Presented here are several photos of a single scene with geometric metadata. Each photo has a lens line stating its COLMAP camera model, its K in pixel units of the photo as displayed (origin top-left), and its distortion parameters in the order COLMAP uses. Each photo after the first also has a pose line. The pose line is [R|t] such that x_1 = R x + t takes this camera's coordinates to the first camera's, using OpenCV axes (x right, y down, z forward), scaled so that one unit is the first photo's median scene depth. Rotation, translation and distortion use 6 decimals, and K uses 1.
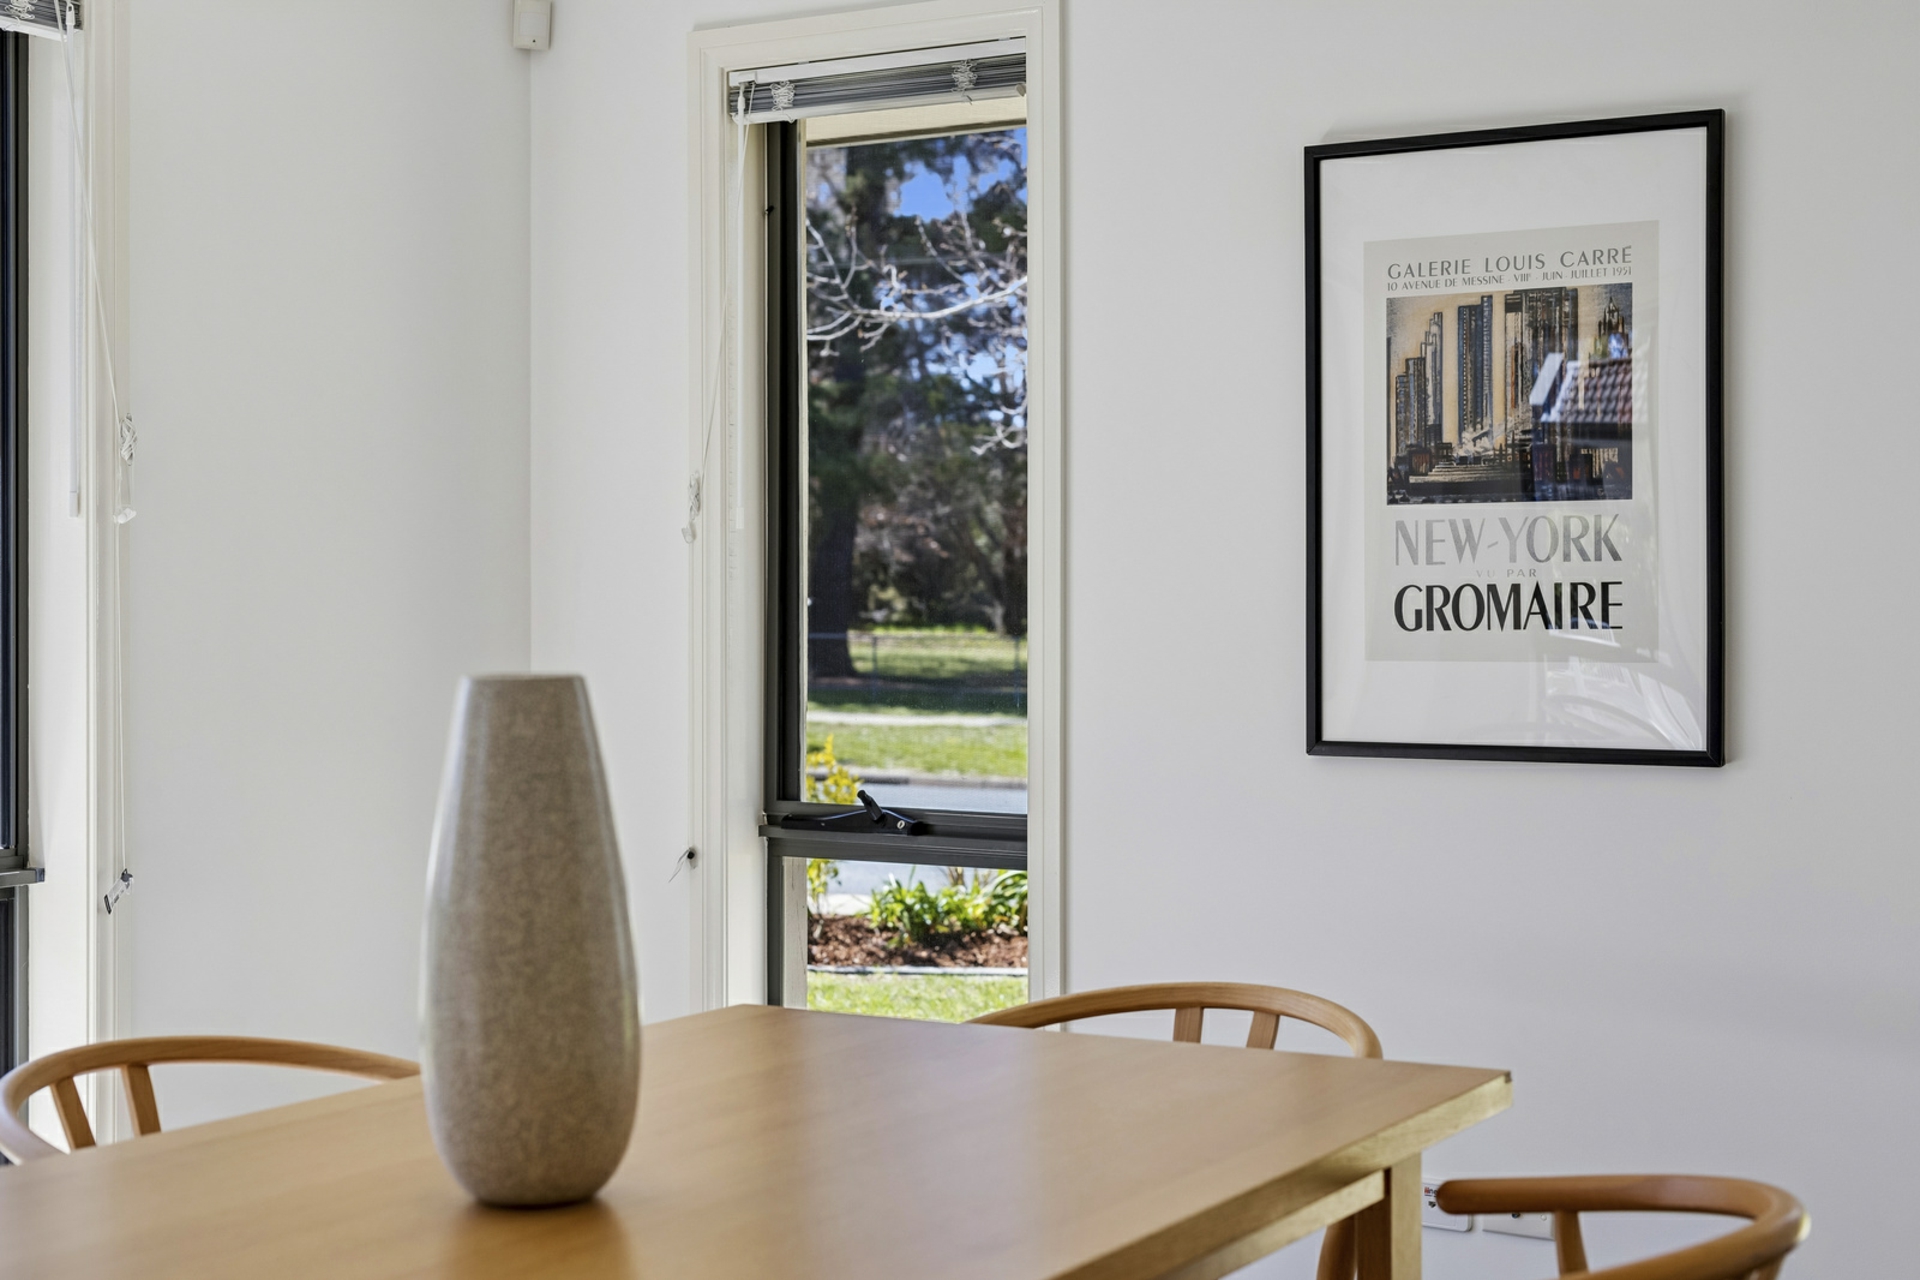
lens RADIAL K [[2723.1, 0, 960.6], [0, 2723.1, 640.1], [0, 0, 1]] dist [-0.012185, 0.000000]
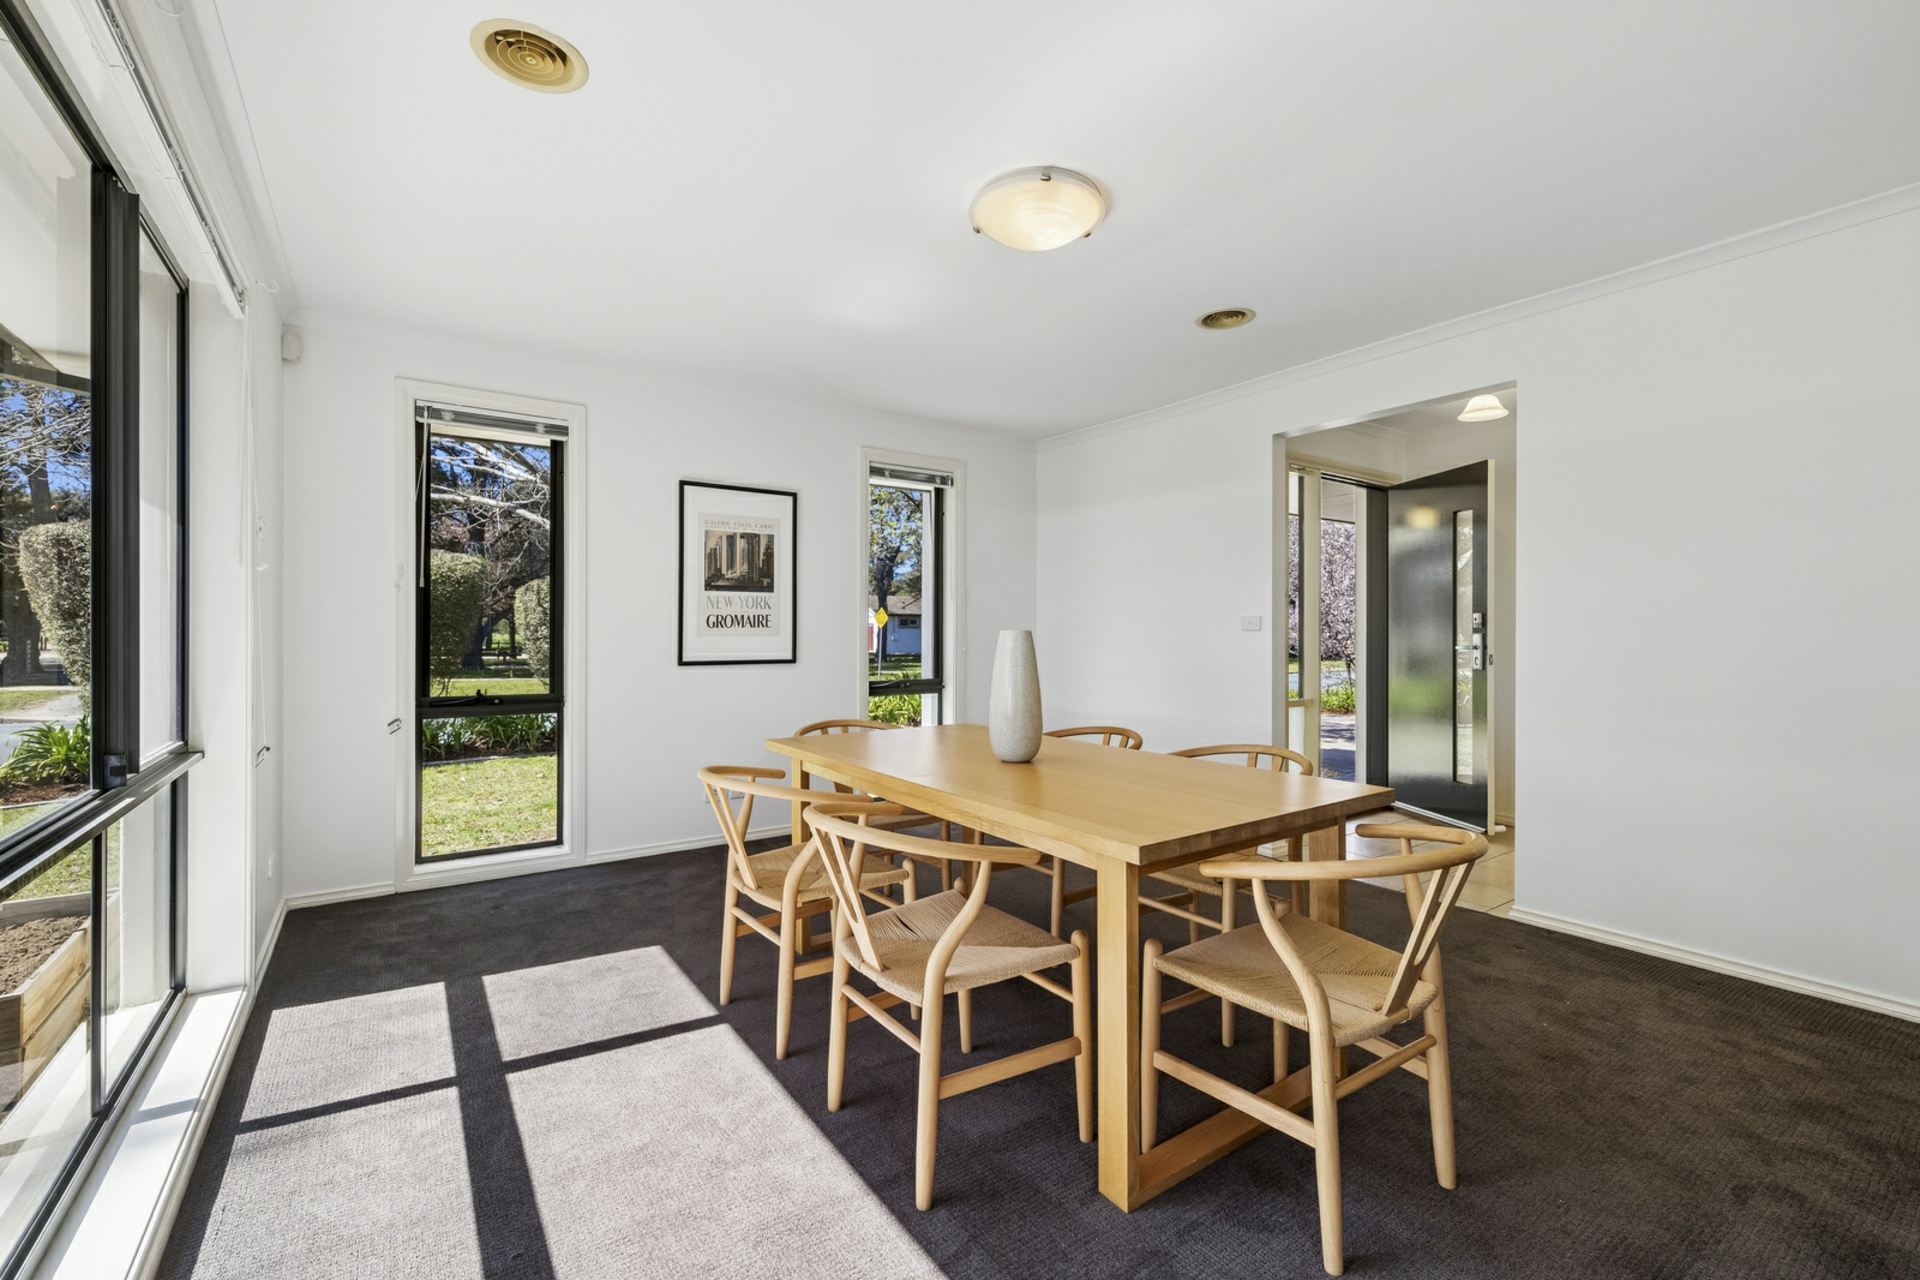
lens RADIAL K [[806.8, 0, 959.8], [0, 806.8, 641.4], [0, 0, 1]] dist [-0.001011, 0.001090]
pose [[0.410673, -0.009991, 0.911728, -0.640060], [0.011024, 0.999921, 0.005992, 0.010892], [-0.911716, 0.007590, 0.410751, 0.304829]]
